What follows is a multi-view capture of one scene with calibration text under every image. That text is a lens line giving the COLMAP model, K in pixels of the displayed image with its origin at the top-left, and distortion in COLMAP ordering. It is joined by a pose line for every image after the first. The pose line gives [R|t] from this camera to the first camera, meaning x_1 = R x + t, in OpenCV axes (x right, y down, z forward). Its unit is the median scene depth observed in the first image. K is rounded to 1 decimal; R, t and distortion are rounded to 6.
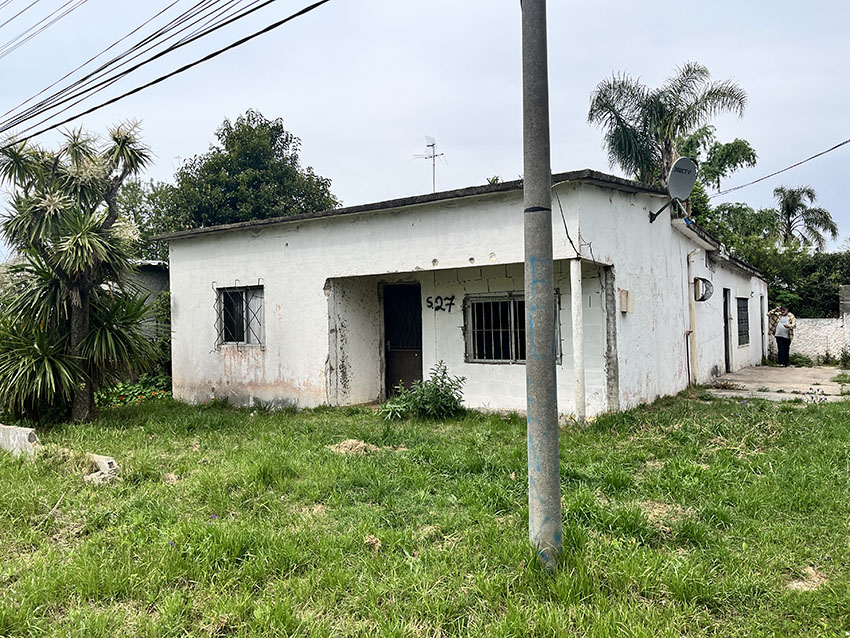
lens RADIAL K [[644.2, 0, 420.5], [0, 644.2, 313.0], [0, 0, 1]] dist [0.063808, -0.077899]
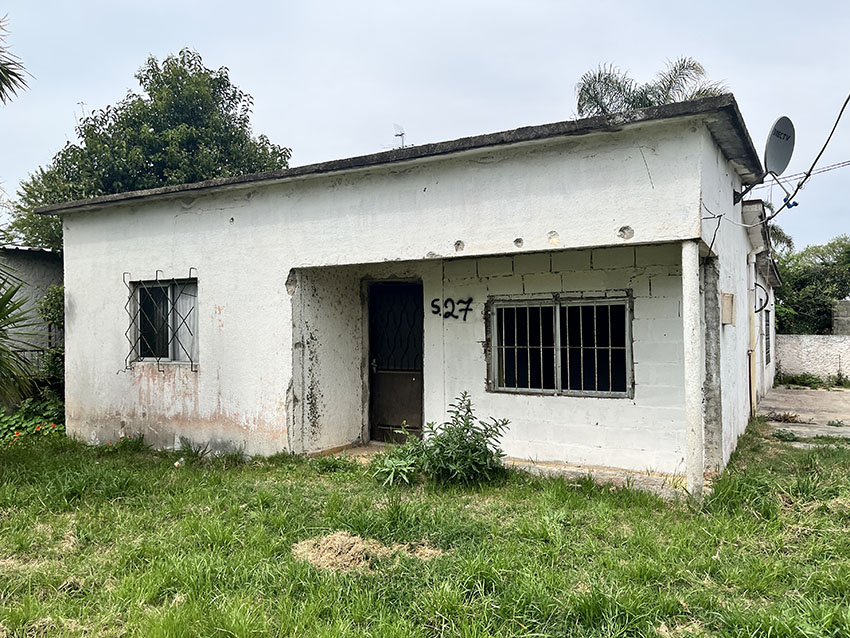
lens RADIAL K [[644.2, 0, 430.9], [0, 644.2, 323.9], [0, 0, 1]] dist [0.063808, -0.077899]
pose [[0.995357, 0.015952, 0.094918, -0.059394], [-0.016077, 0.999871, 0.000550, 0.002337], [-0.094897, -0.002073, 0.995485, 0.289073]]
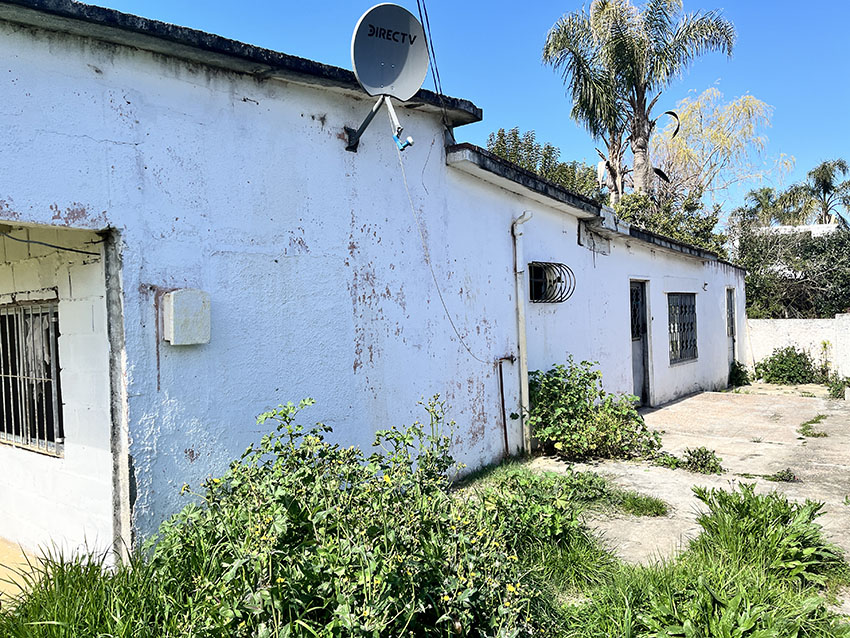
lens RADIAL K [[644.2, 0, 427.9], [0, 644.2, 321.3], [0, 0, 1]] dist [0.063808, -0.077899]
pose [[0.998245, -0.010906, -0.058209, 0.440050], [0.012159, 0.999701, 0.021221, -0.018754], [0.057961, -0.021891, 0.998079, 0.506103]]
